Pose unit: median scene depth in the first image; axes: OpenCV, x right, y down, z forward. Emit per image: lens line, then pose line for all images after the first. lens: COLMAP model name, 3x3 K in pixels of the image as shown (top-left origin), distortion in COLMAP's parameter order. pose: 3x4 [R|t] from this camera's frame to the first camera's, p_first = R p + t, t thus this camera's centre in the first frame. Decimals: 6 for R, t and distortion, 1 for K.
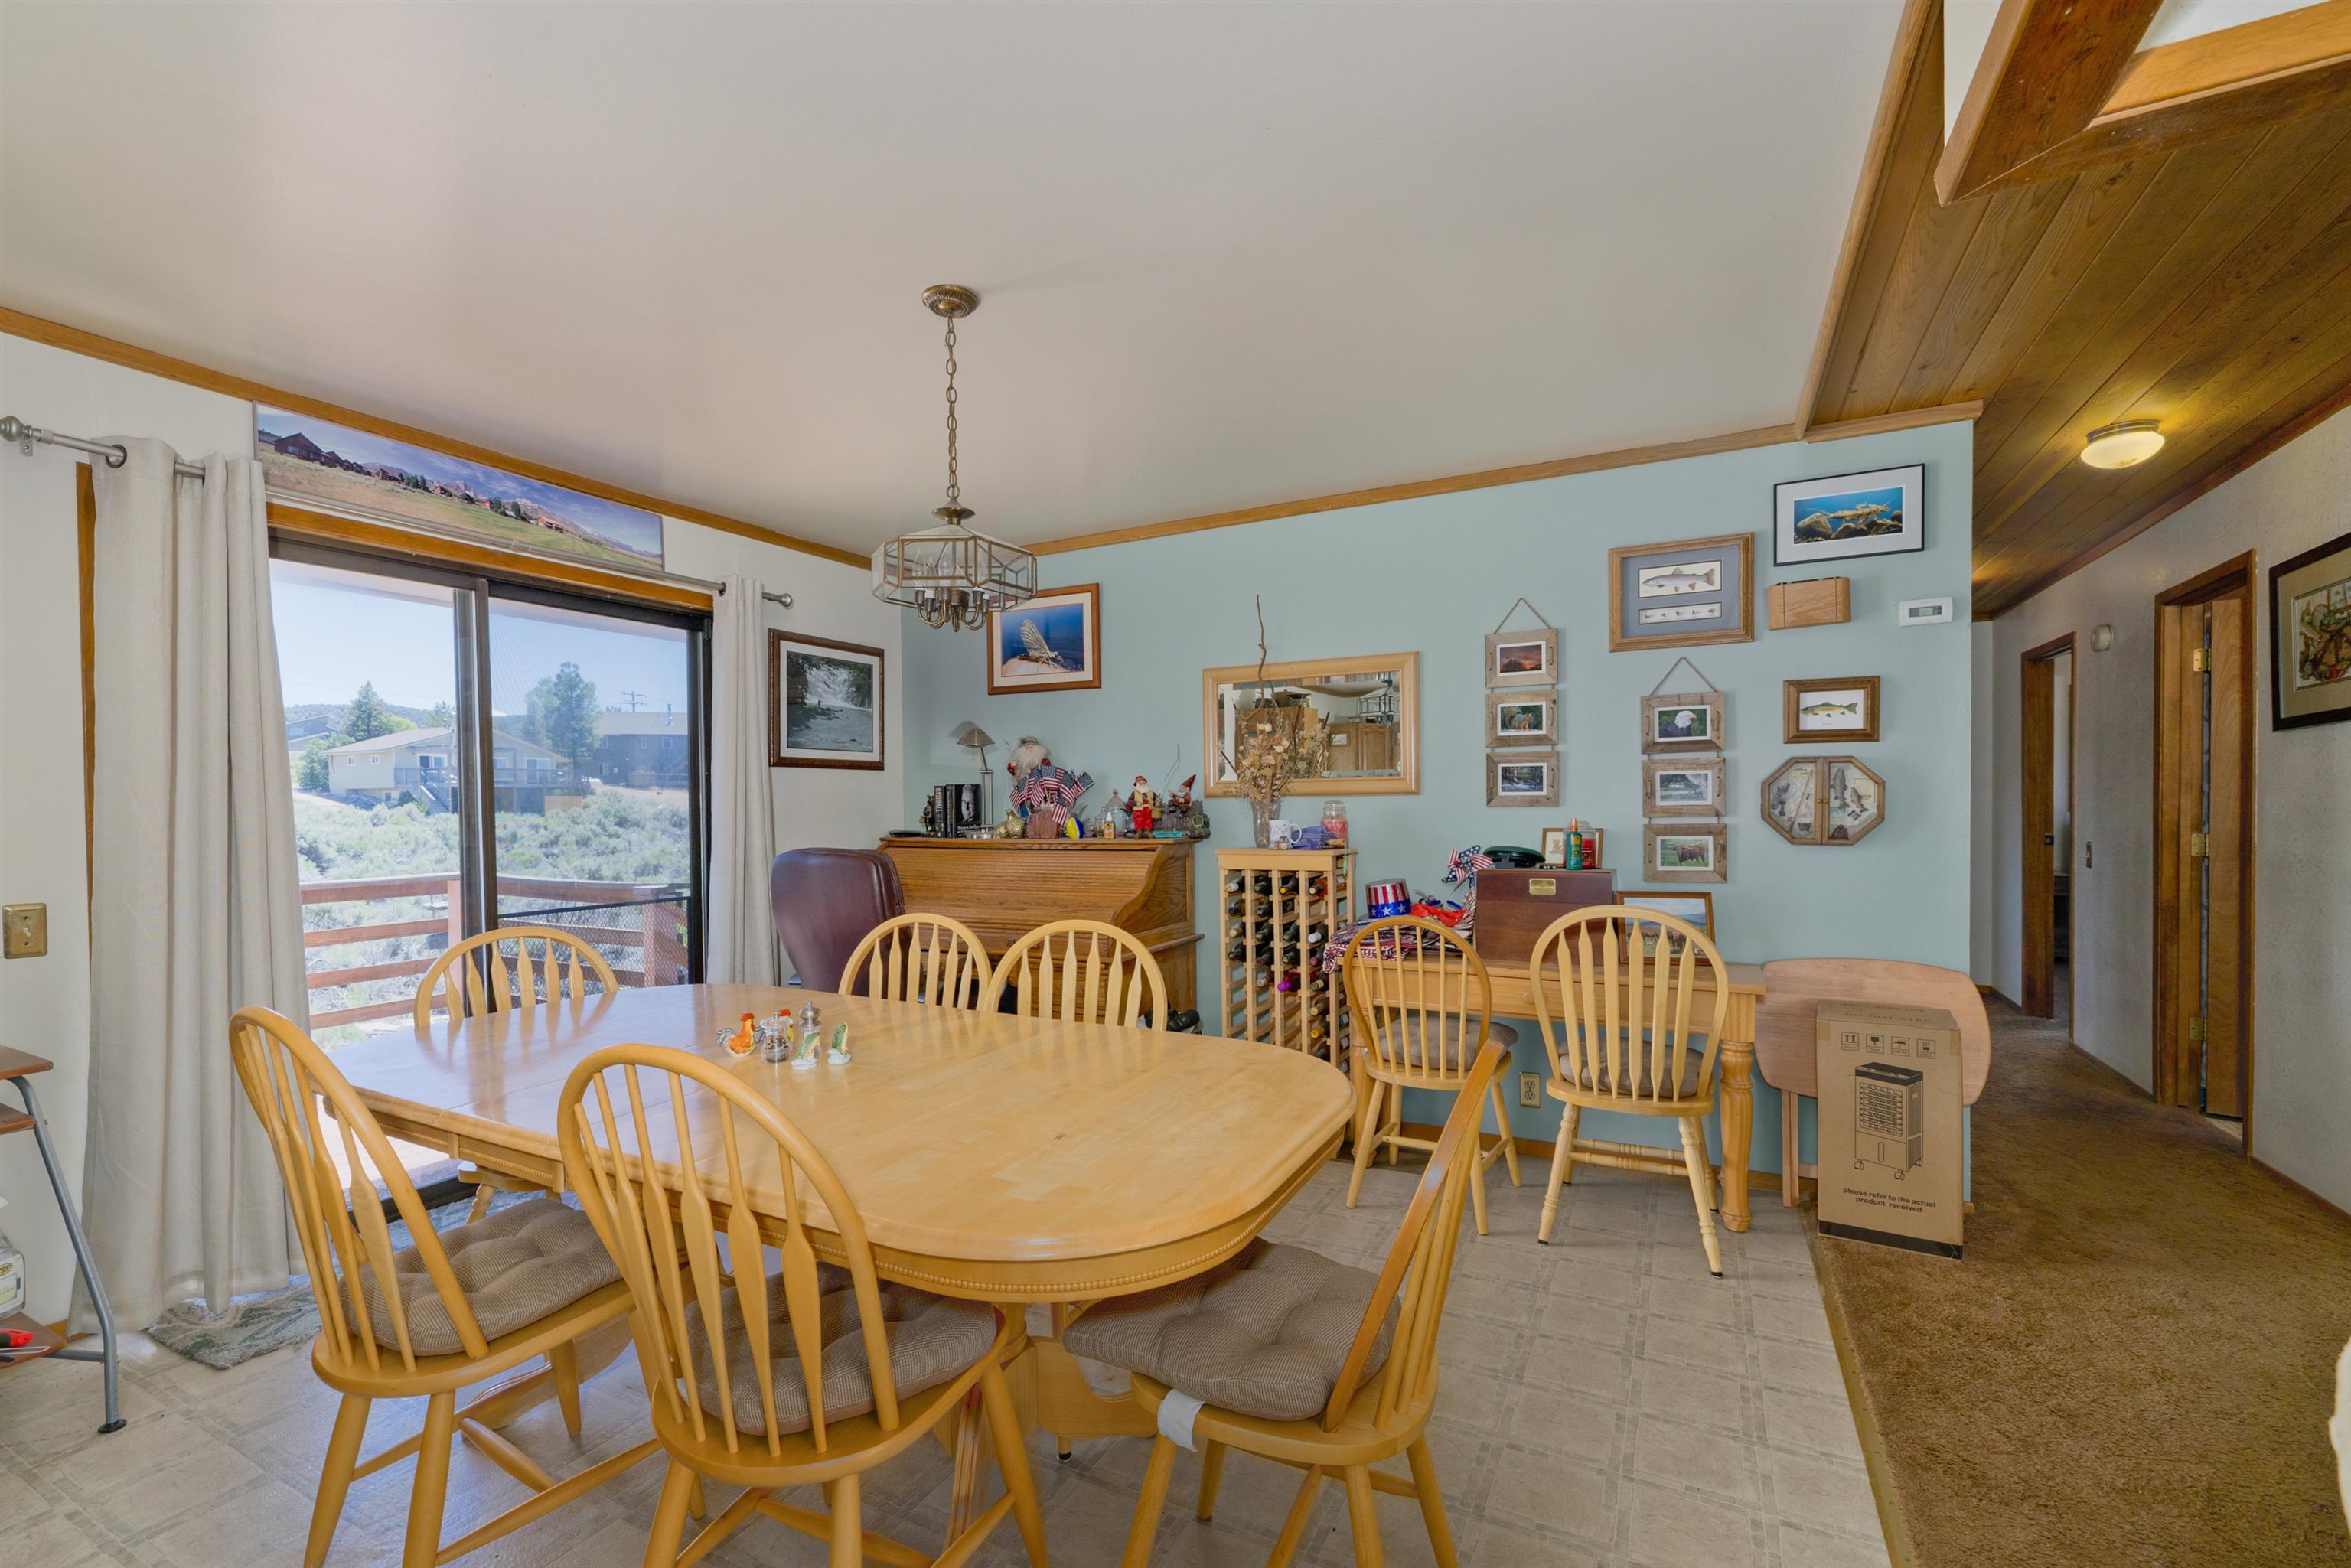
lens RADIAL K [[995.3, 0, 1175.0], [0, 995.3, 808.2], [0, 0, 1]] dist [0.001777, 0.000296]
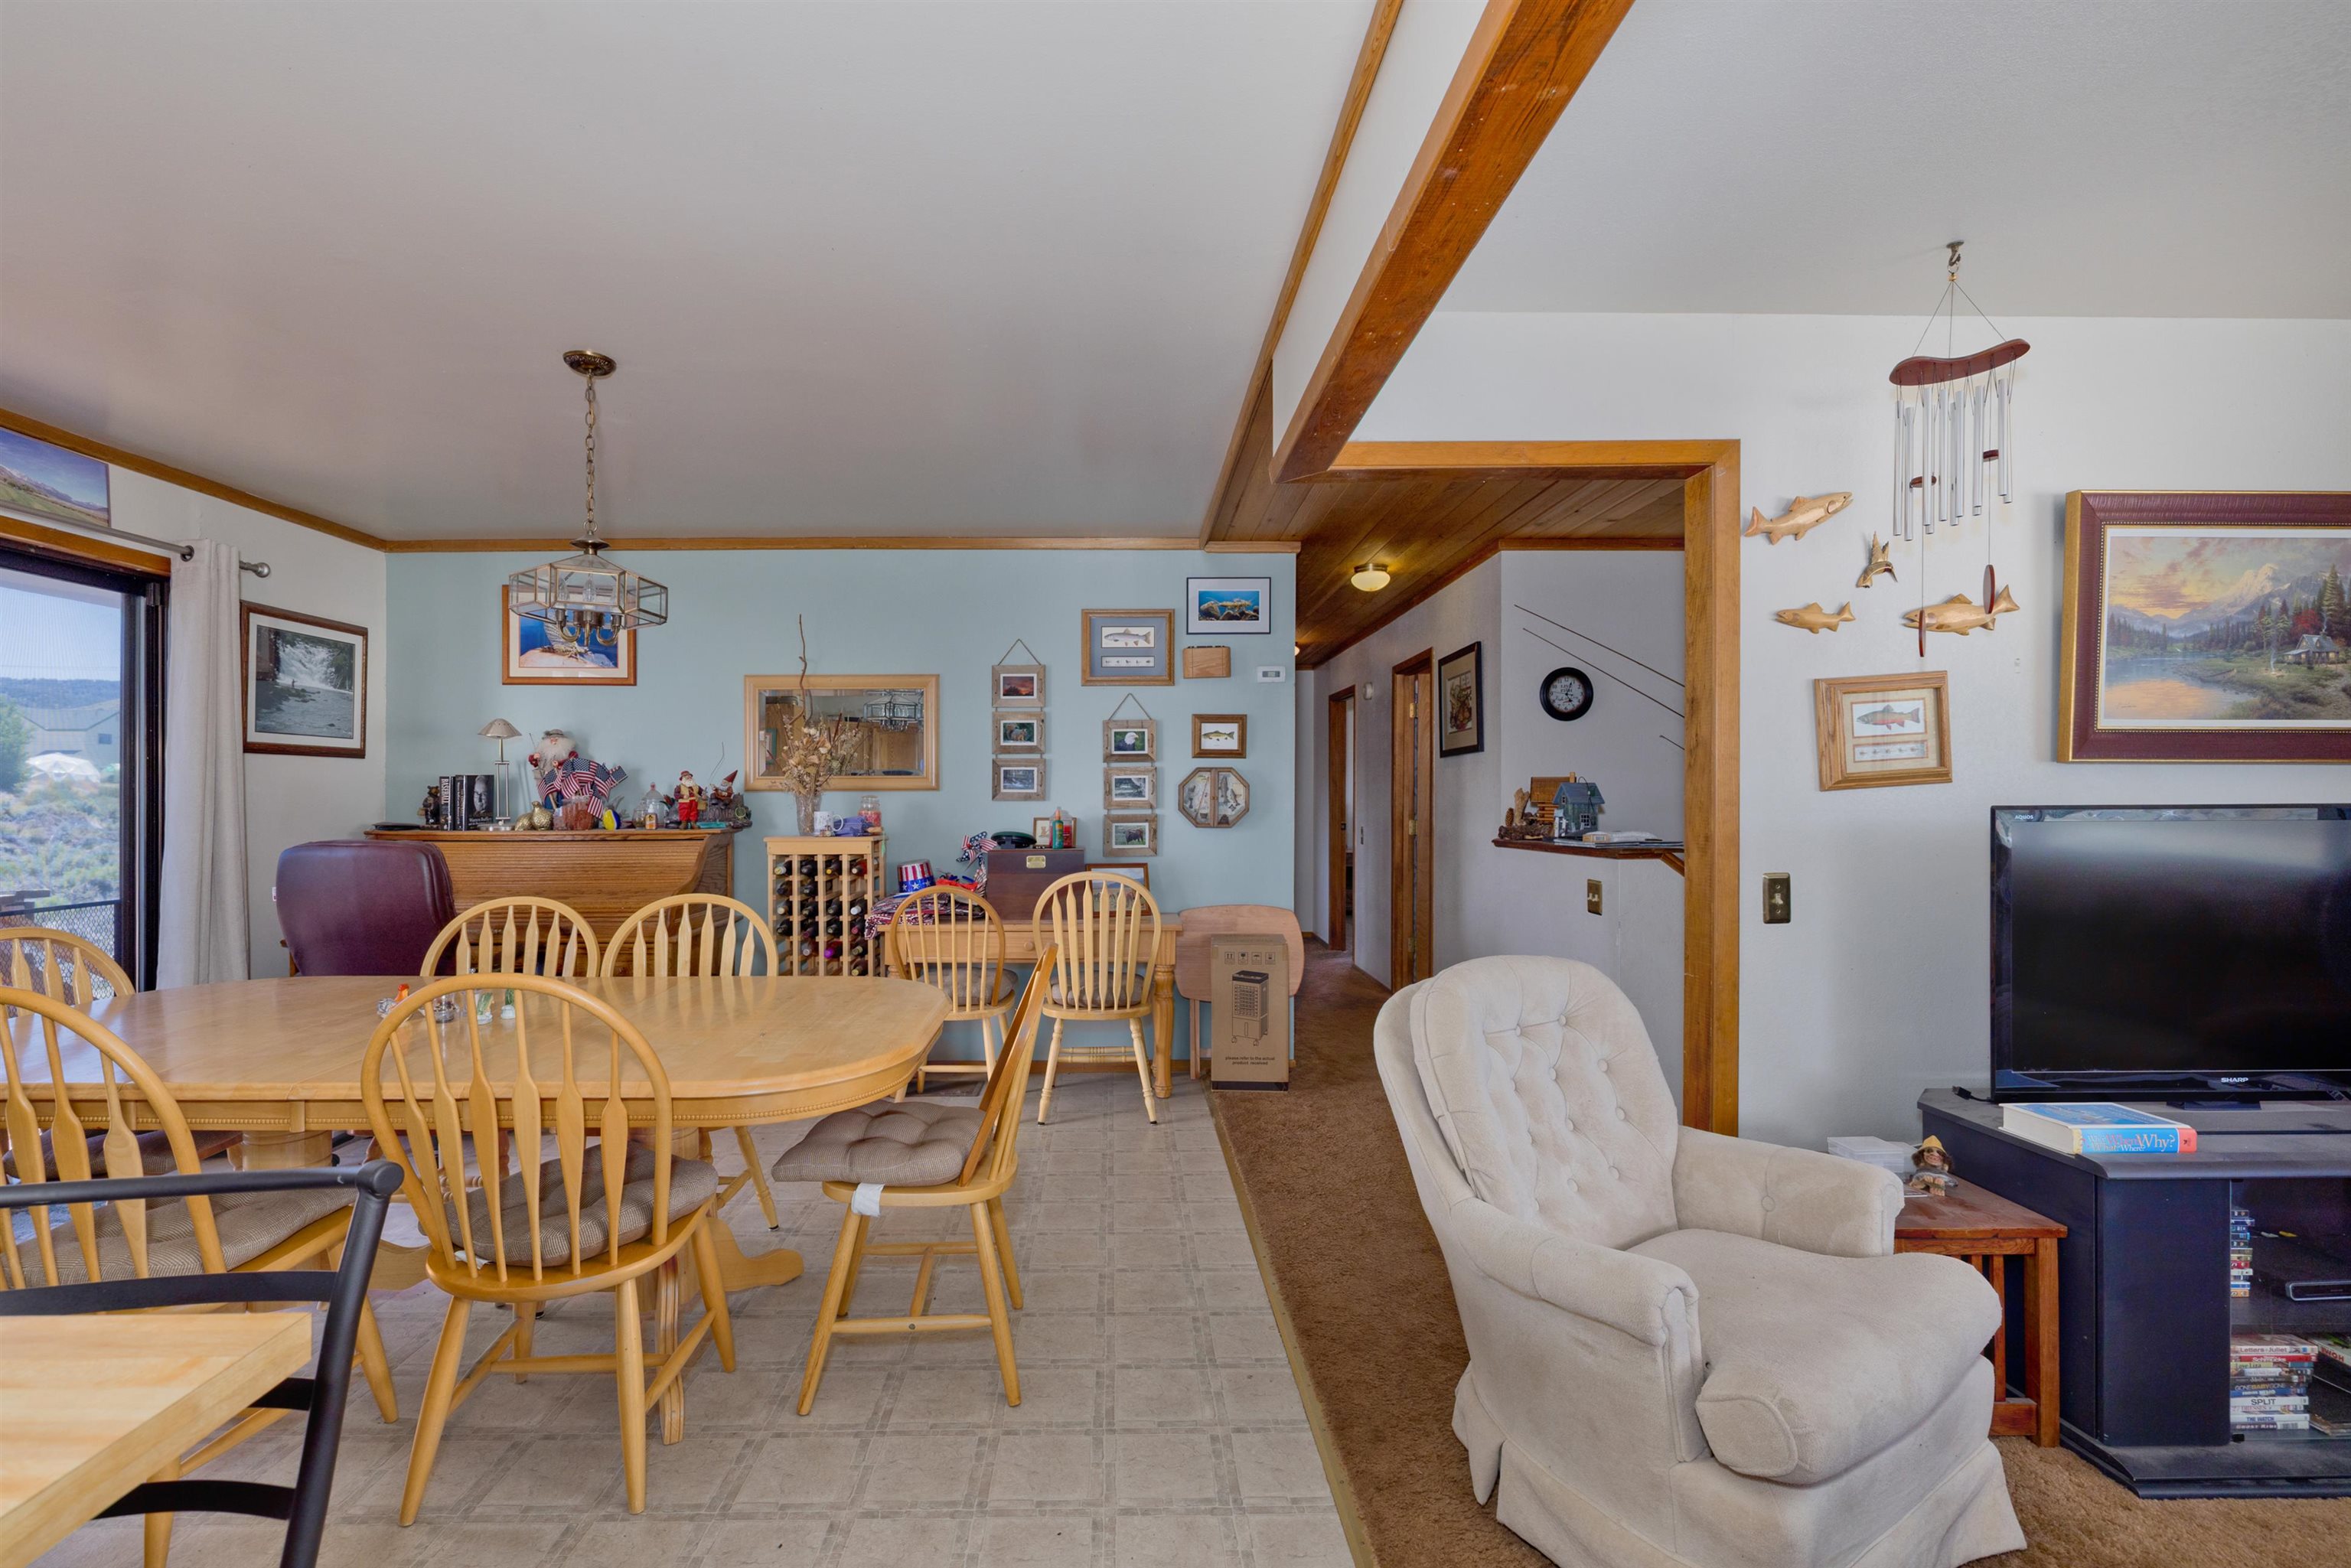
lens RADIAL K [[1033.8, 0, 1175.5], [0, 1033.8, 784.0], [0, 0, 1]] dist [0.000049, -0.000015]
pose [[0.854816, 0.013547, 0.518754, -0.175430], [-0.003660, 0.999792, -0.020078, 0.002594], [-0.518917, 0.015265, 0.854688, -0.252341]]
